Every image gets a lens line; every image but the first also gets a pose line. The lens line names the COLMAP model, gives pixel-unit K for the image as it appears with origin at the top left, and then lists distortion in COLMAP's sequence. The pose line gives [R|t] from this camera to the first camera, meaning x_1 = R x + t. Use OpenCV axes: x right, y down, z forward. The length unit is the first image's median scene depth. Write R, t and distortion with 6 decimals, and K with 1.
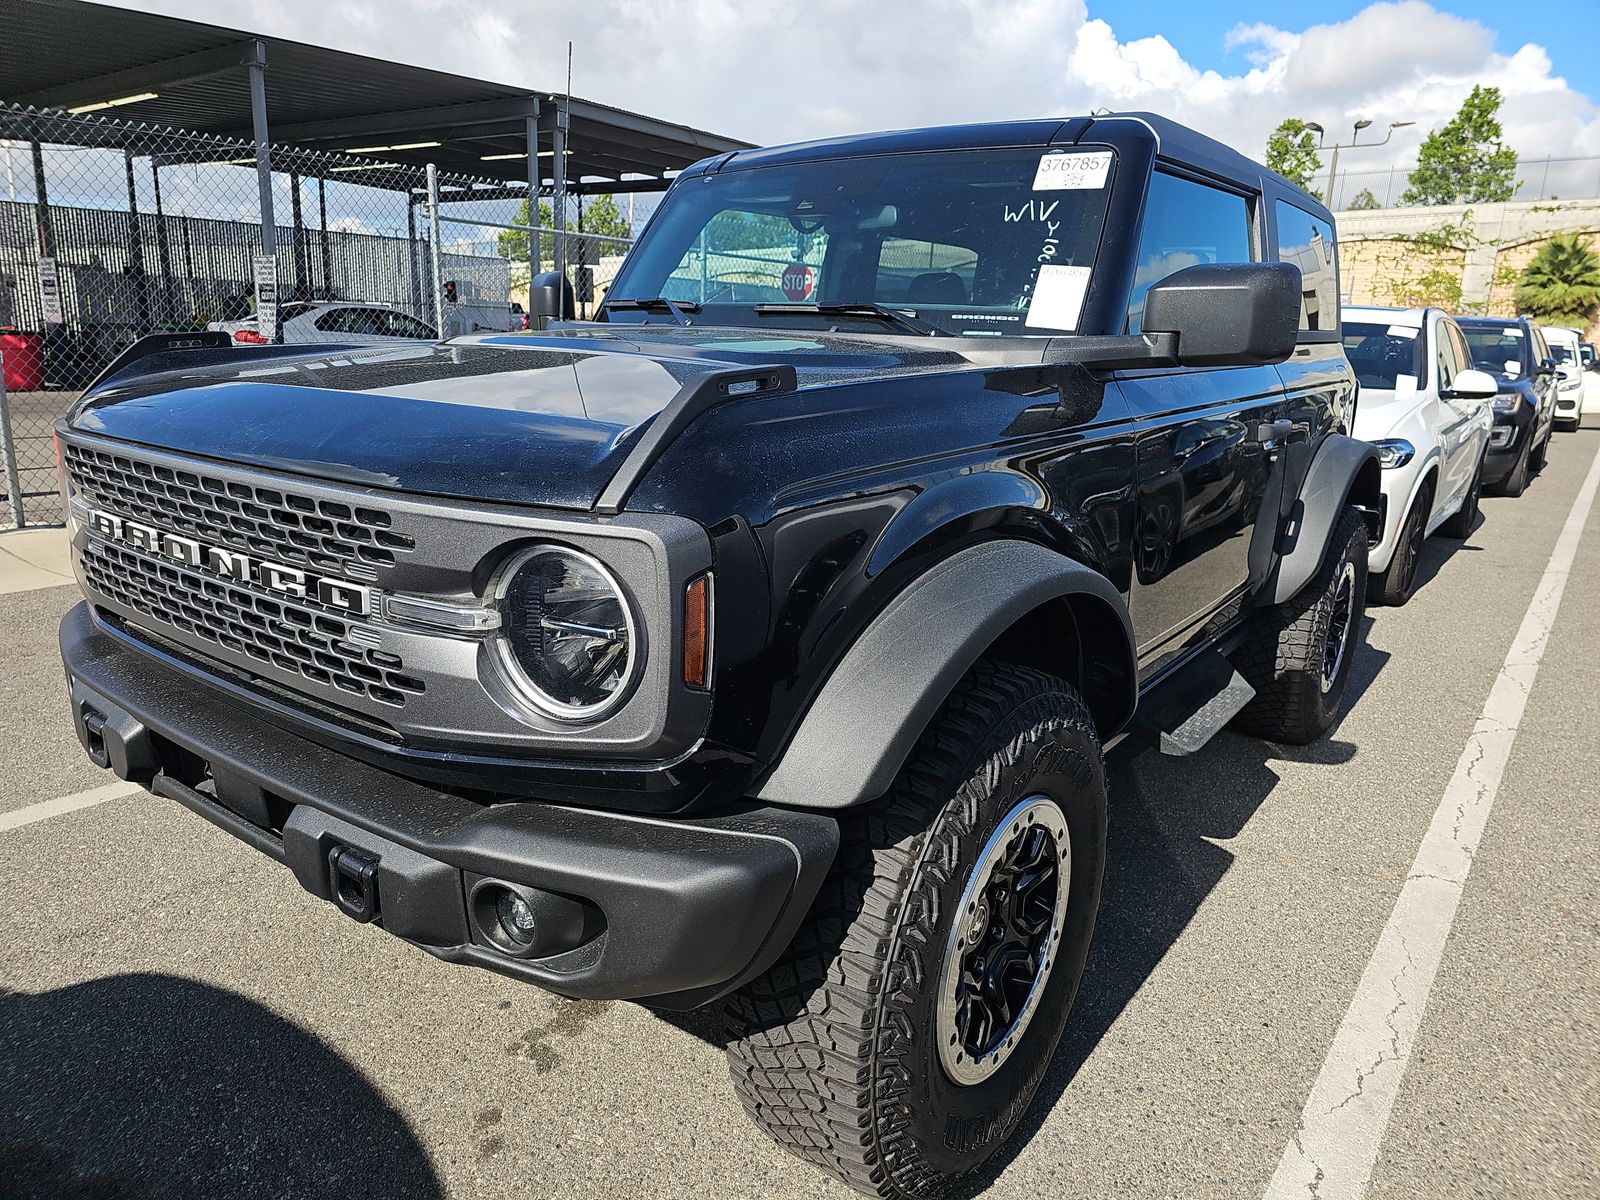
lens RADIAL K [[1098.6, 0, 800.0], [0, 1098.6, 600.0], [0, 0, 1]] dist [0.023500, -0.000452]
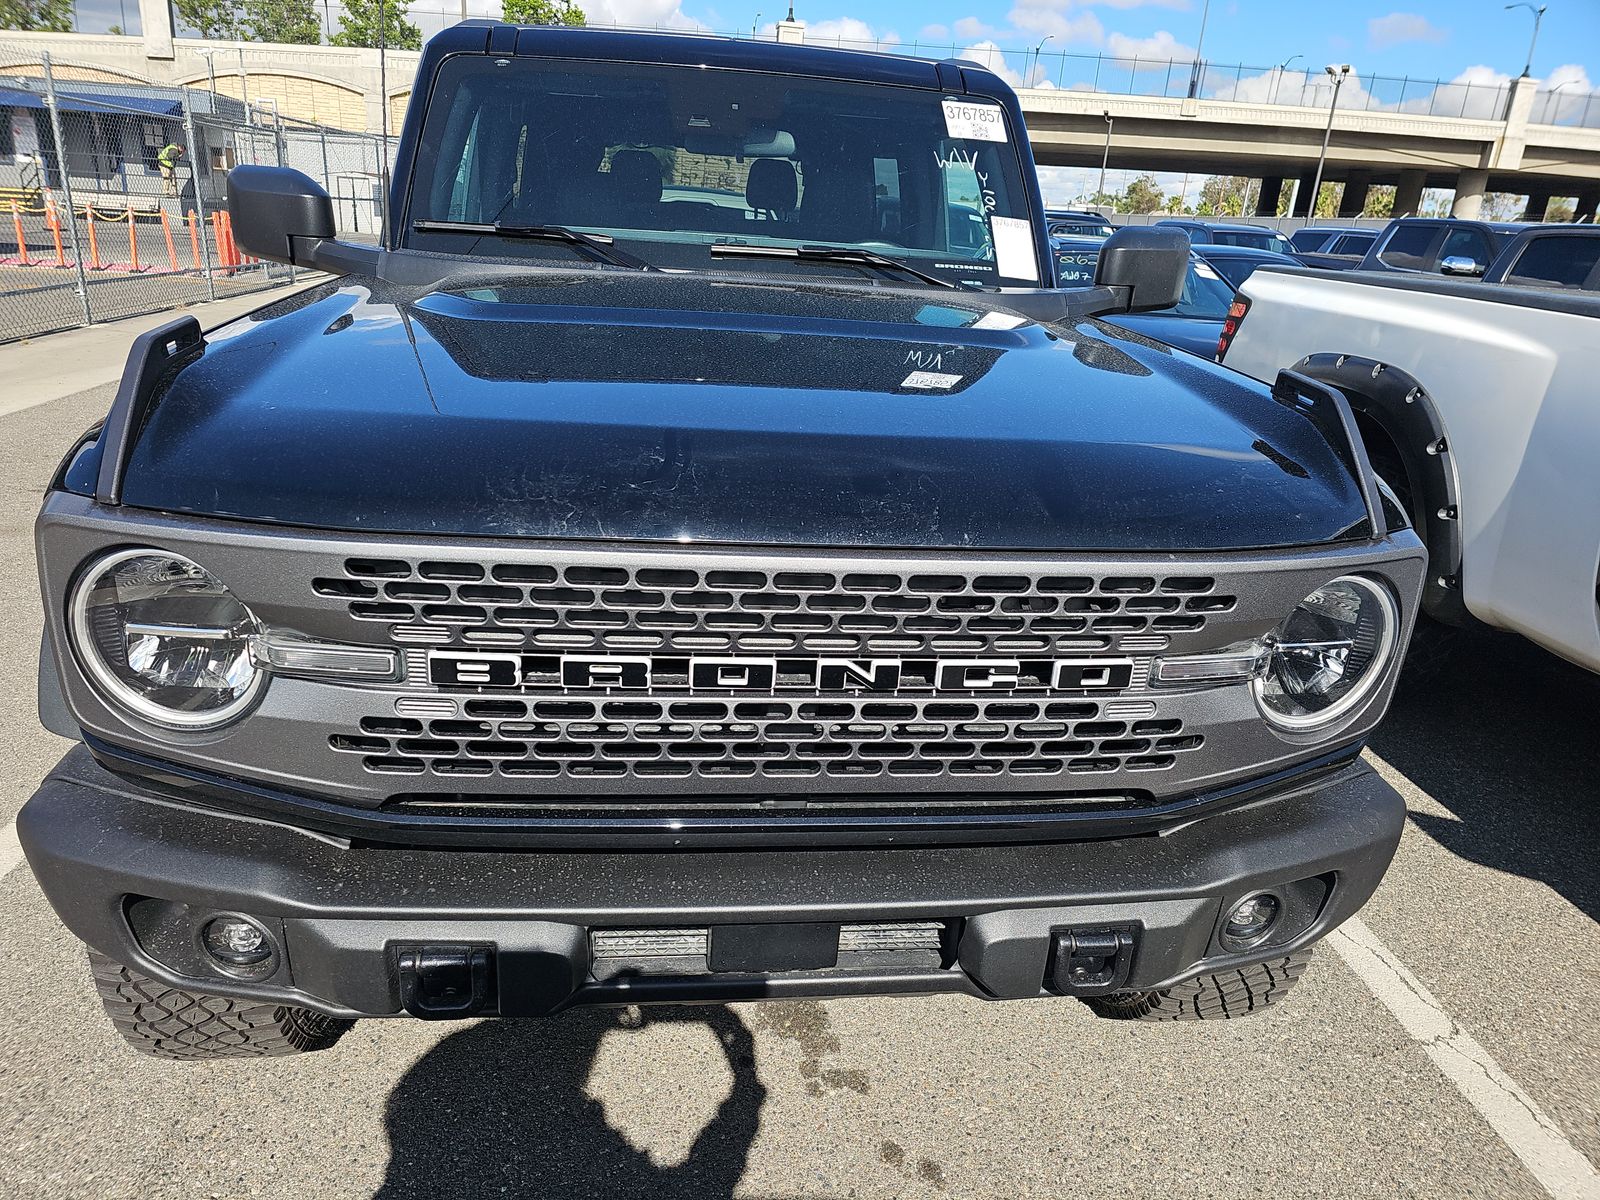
lens RADIAL K [[1090.0, 0, 800.0], [0, 1090.0, 600.0], [0, 0, 1]] dist [0.021580, -0.001040]
pose [[0.728437, -0.219217, 0.649094, -0.714999], [0.127245, 0.974232, 0.186226, -0.160672], [-0.673192, -0.053060, 0.737561, 0.311560]]
